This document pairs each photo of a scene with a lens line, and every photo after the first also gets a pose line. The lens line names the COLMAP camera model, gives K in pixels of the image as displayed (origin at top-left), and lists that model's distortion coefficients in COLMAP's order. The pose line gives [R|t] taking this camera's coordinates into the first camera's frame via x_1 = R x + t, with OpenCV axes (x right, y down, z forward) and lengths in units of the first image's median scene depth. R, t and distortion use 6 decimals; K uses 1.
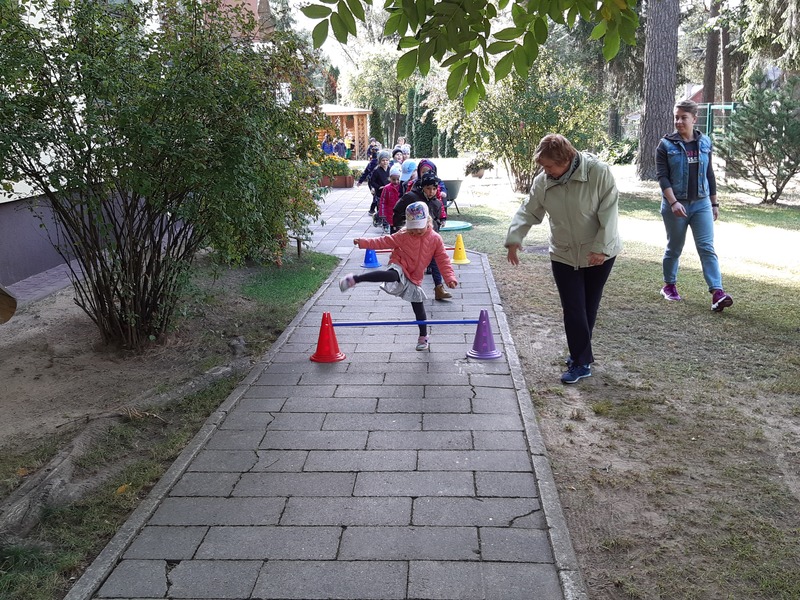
lens RADIAL K [[810.4, 0, 400.0], [0, 810.4, 300.0], [0, 0, 1]] dist [0.078060, -0.331864]
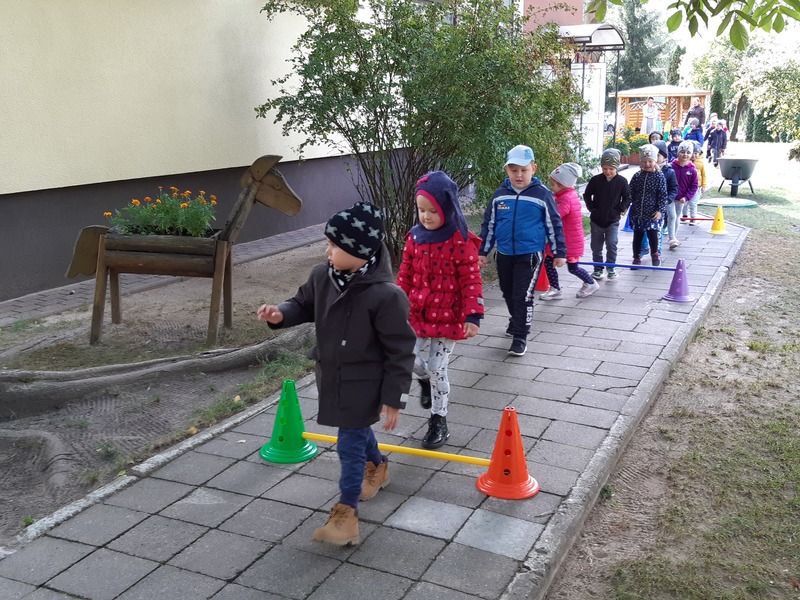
lens RADIAL K [[810.4, 0, 400.0], [0, 810.4, 300.0], [0, 0, 1]] dist [0.078060, -0.331864]
pose [[0.915377, 0.099441, -0.390123, 0.082240], [-0.091280, 0.995043, 0.039457, 0.025391], [0.392113, -0.000508, 0.919917, -0.093874]]
